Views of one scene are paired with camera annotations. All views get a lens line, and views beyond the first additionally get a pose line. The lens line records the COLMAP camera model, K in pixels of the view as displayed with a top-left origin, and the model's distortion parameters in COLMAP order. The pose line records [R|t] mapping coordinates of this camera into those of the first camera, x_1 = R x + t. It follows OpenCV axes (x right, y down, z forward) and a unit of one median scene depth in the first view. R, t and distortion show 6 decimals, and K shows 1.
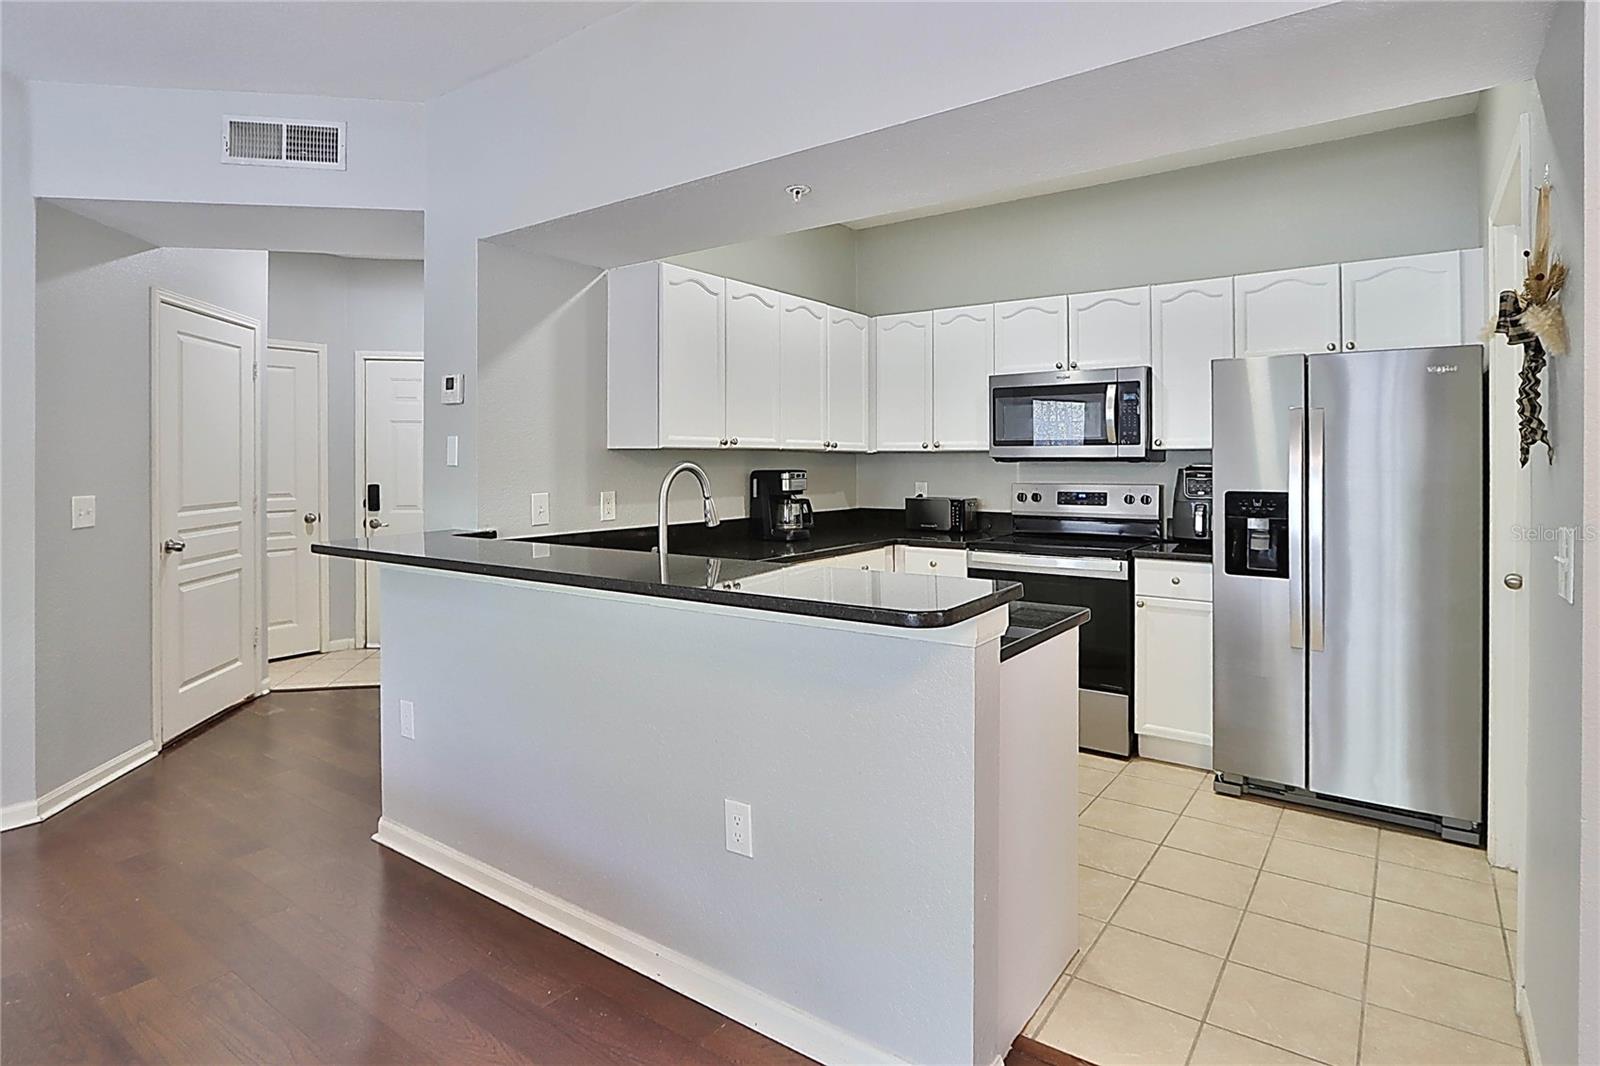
lens RADIAL K [[888.9, 0, 699.0], [0, 888.9, 474.0], [0, 0, 1]] dist [-0.003117, 0.000847]
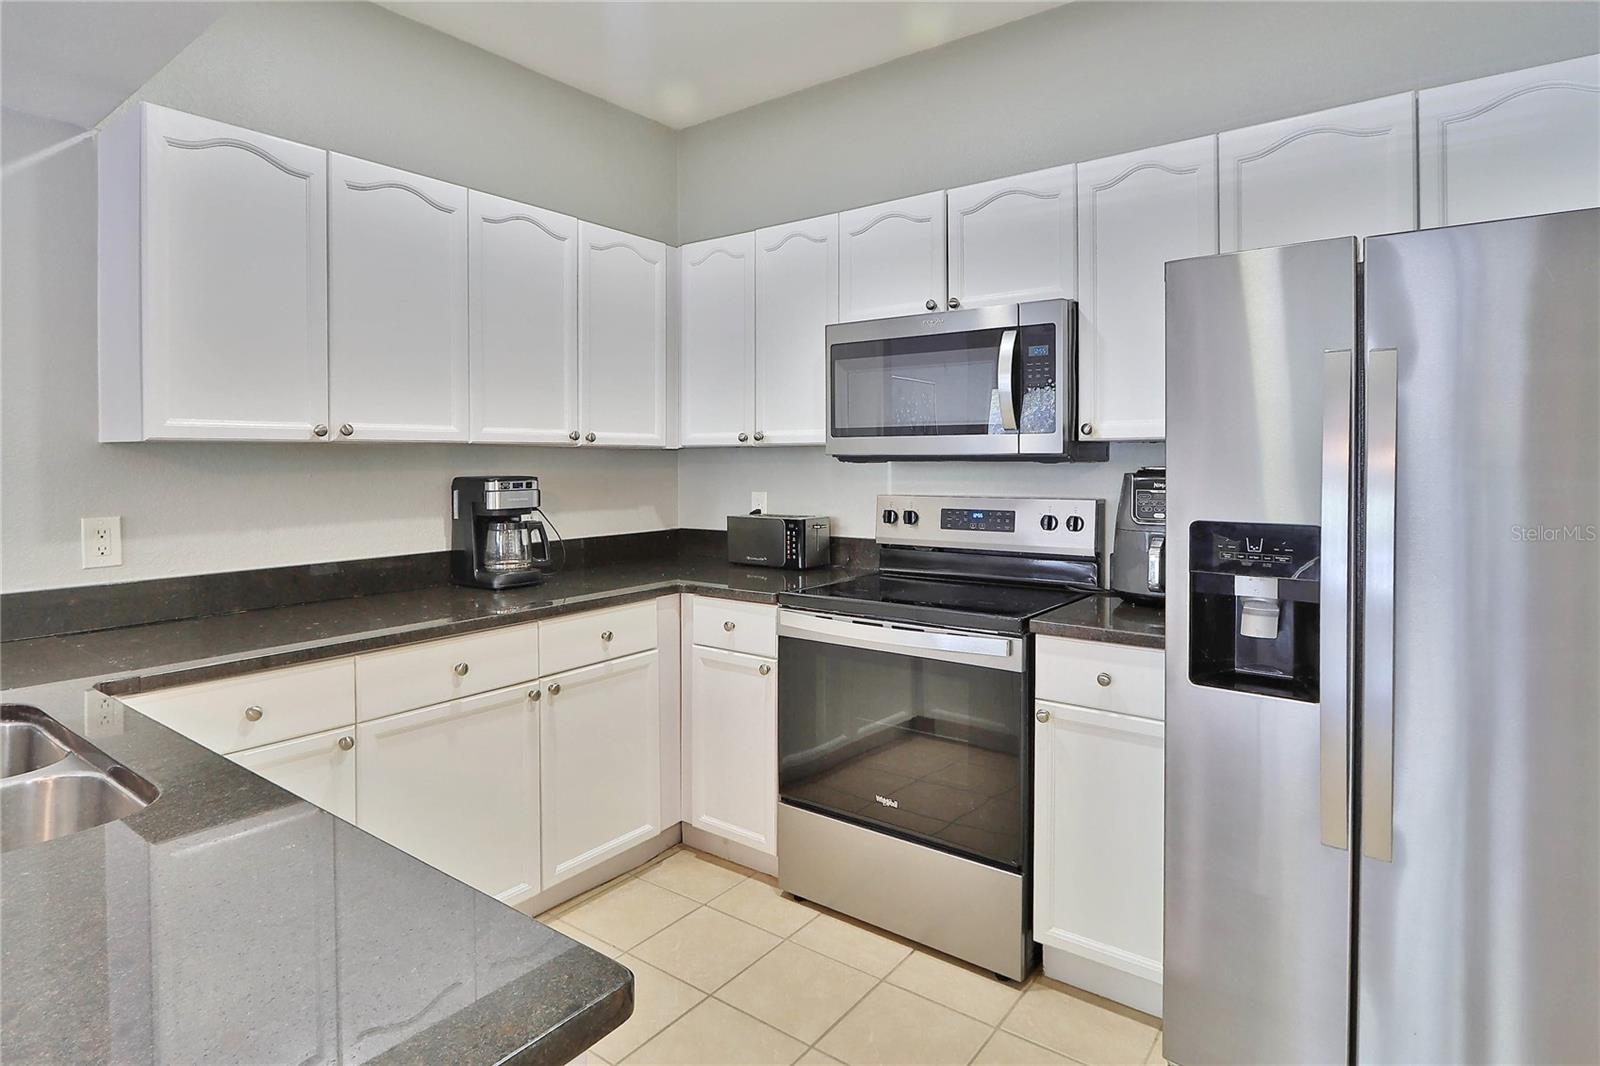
lens RADIAL K [[888.9, 0, 663.0], [0, 888.9, 483.0], [0, 0, 1]] dist [-0.003117, 0.000847]
pose [[0.999215, -0.002088, -0.039556, 0.255894], [0.002526, 0.999936, 0.011012, -0.006827], [0.039530, -0.011103, 0.999157, 0.395435]]
